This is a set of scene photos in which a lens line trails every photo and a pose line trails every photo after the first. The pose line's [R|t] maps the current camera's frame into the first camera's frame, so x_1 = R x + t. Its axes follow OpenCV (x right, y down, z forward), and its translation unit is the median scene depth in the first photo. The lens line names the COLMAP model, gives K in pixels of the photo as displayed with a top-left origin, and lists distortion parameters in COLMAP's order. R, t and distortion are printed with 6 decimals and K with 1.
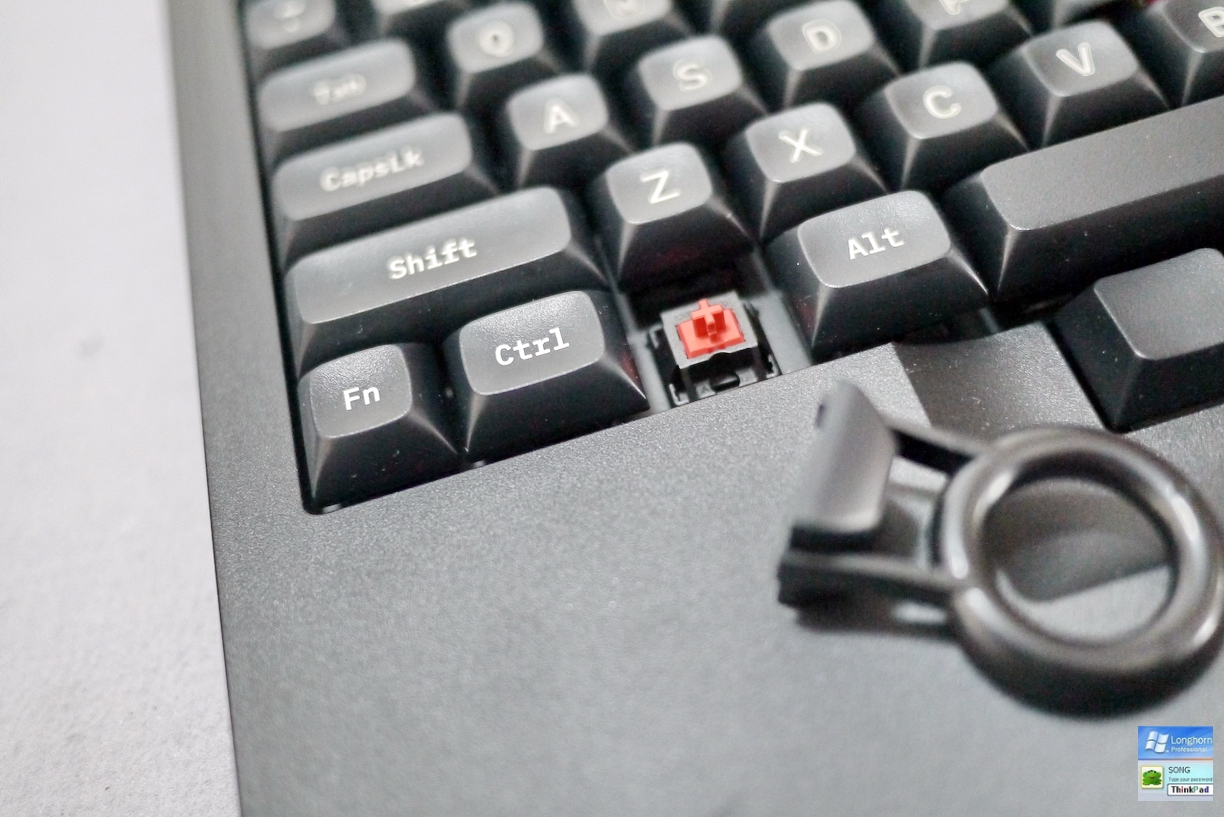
lens RADIAL K [[1385.4, 0, 612.0], [0, 1385.4, 408.5], [0, 0, 1]] dist [-0.038813, 0.068424]
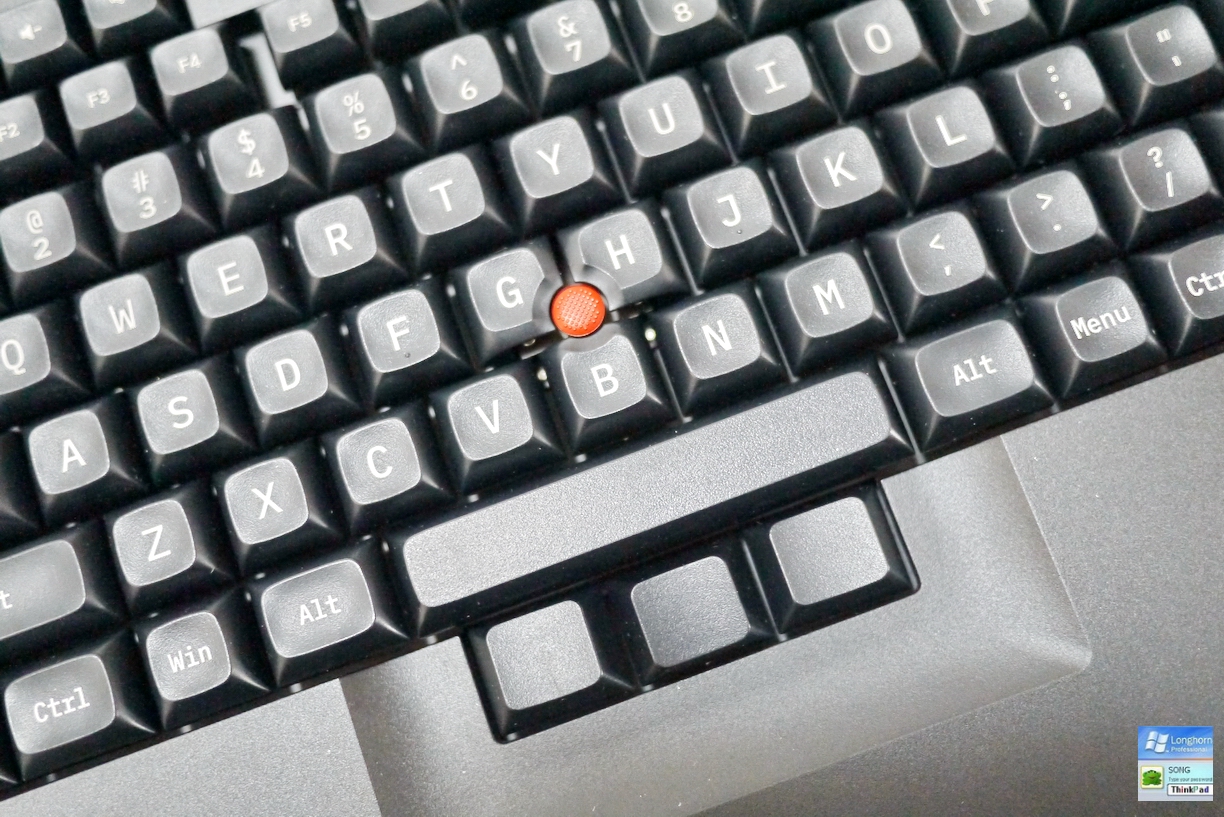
lens RADIAL K [[1385.4, 0, 612.0], [0, 1385.4, 408.5], [0, 0, 1]] dist [-0.038813, 0.068424]
pose [[0.991643, -0.074993, 0.104981, 0.327302], [0.025465, 0.911472, 0.410573, -0.785570], [-0.126477, -0.404468, 0.905764, -0.125422]]
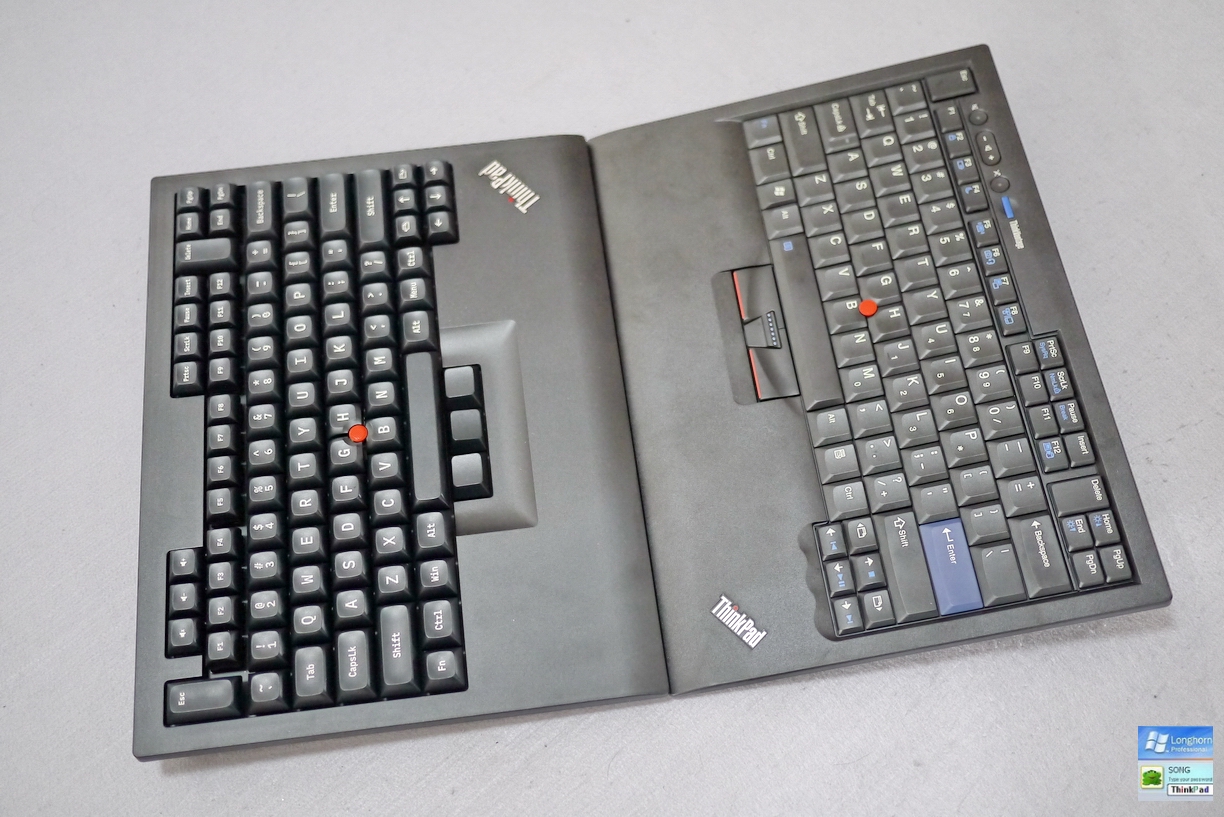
lens RADIAL K [[1385.4, 0, 612.0], [0, 1385.4, 408.5], [0, 0, 1]] dist [-0.038813, 0.068424]
pose [[0.122506, -0.793835, 0.595666, -1.669607], [0.797651, 0.435881, 0.416846, -1.391038], [-0.590547, 0.424067, 0.686601, -1.945392]]
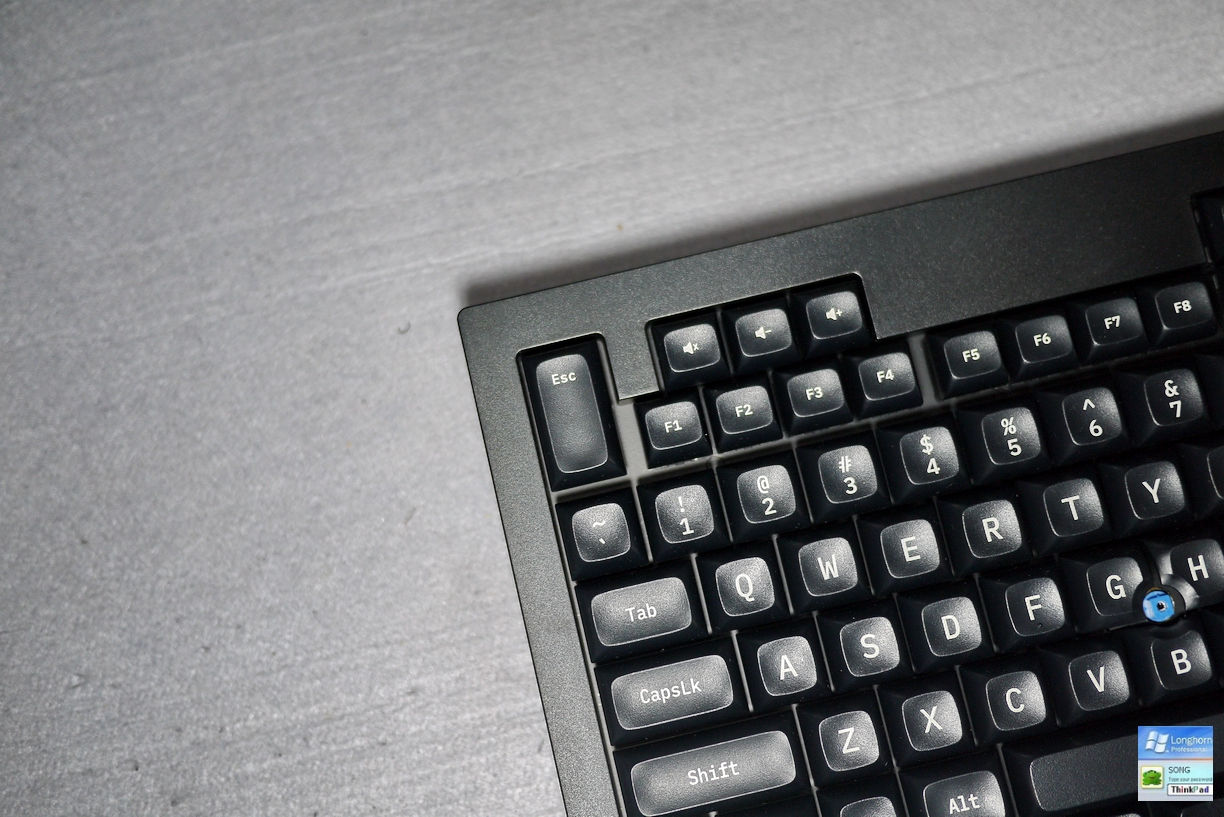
lens RADIAL K [[1385.4, 0, 612.0], [0, 1385.4, 408.5], [0, 0, 1]] dist [-0.038813, 0.068424]
pose [[0.989417, 0.037075, 0.140282, -0.523653], [-0.100852, 0.870807, 0.481169, -1.346112], [-0.104319, -0.490225, 0.865331, -0.256045]]
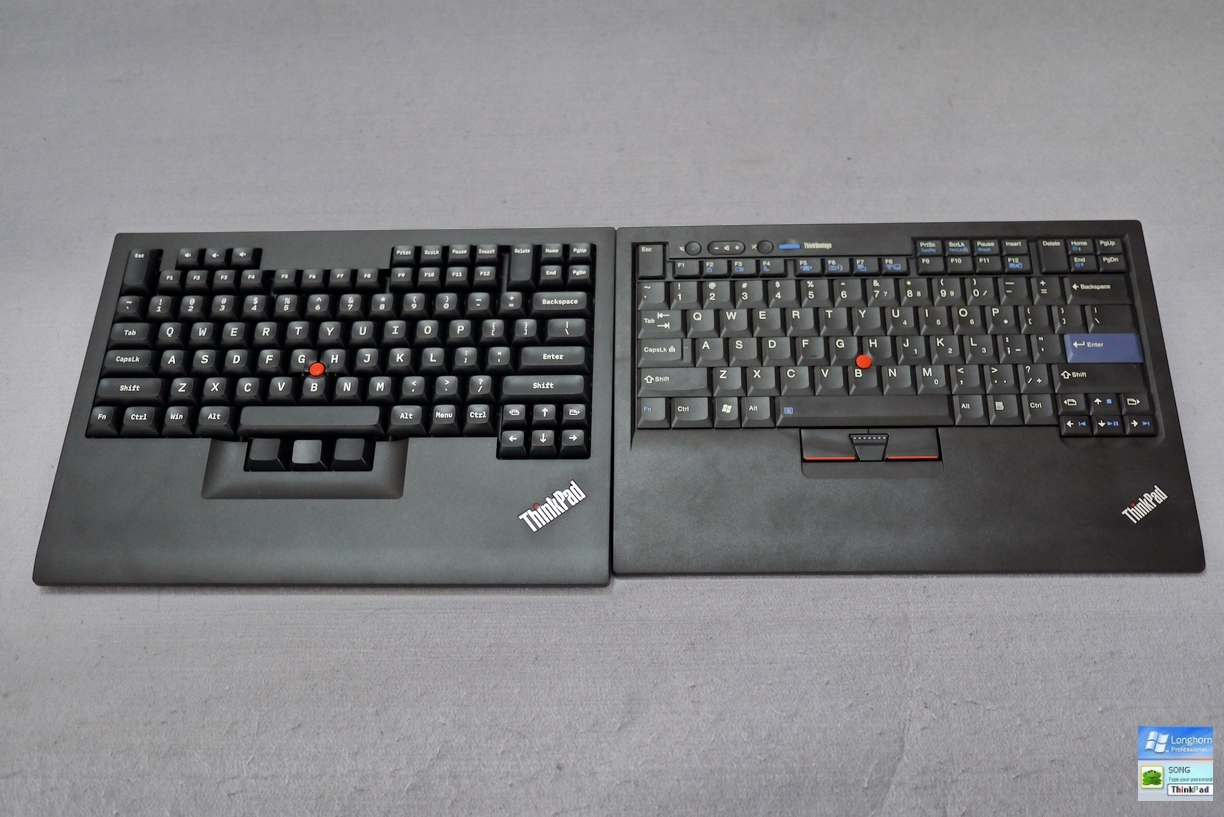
lens RADIAL K [[1385.4, 0, 612.0], [0, 1385.4, 408.5], [0, 0, 1]] dist [-0.038813, 0.068424]
pose [[0.957659, 0.285826, -0.034537, 1.565405], [-0.279107, 0.951120, 0.132177, -1.091745], [0.070629, -0.116941, 0.990624, -3.376973]]
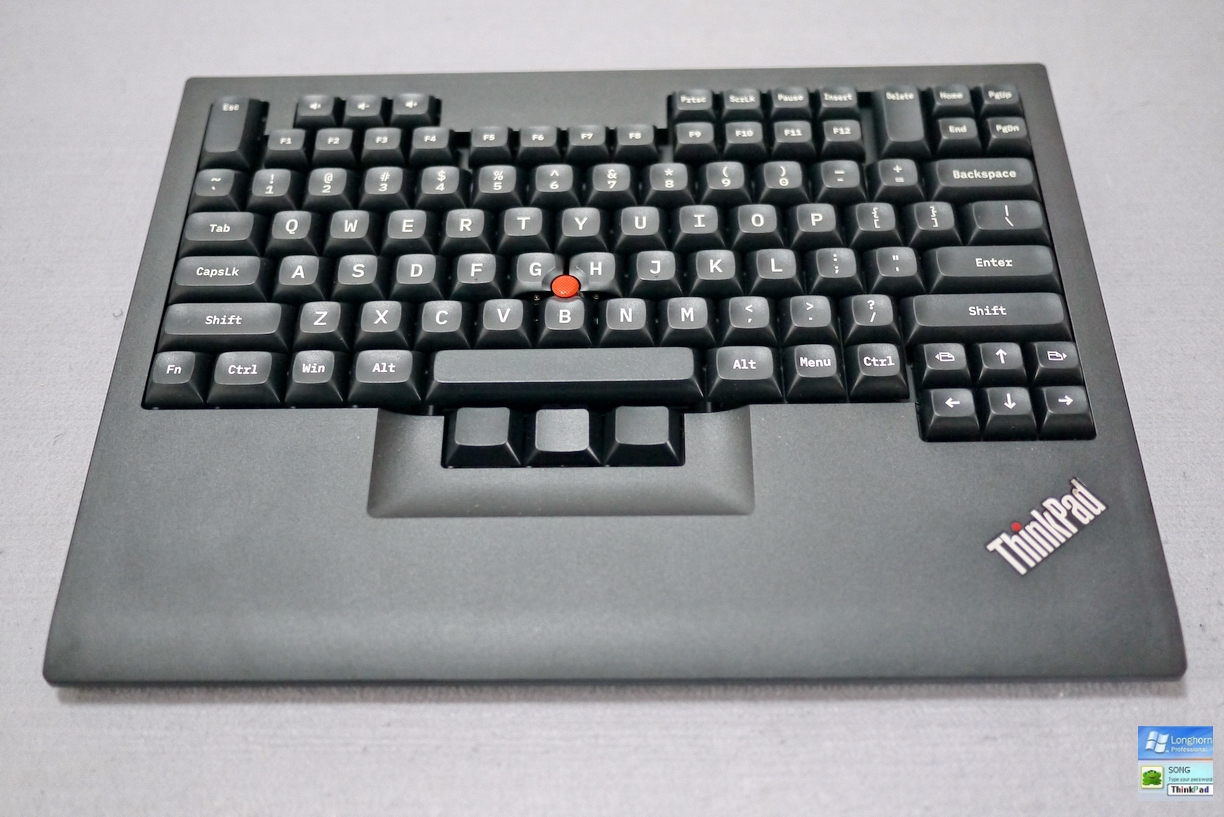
lens RADIAL K [[1385.4, 0, 612.0], [0, 1385.4, 408.5], [0, 0, 1]] dist [-0.038813, 0.068424]
pose [[0.959073, 0.281991, -0.025673, 0.646797], [-0.279882, 0.957826, 0.065081, -0.315907], [0.042943, -0.055232, 0.997550, -1.438290]]
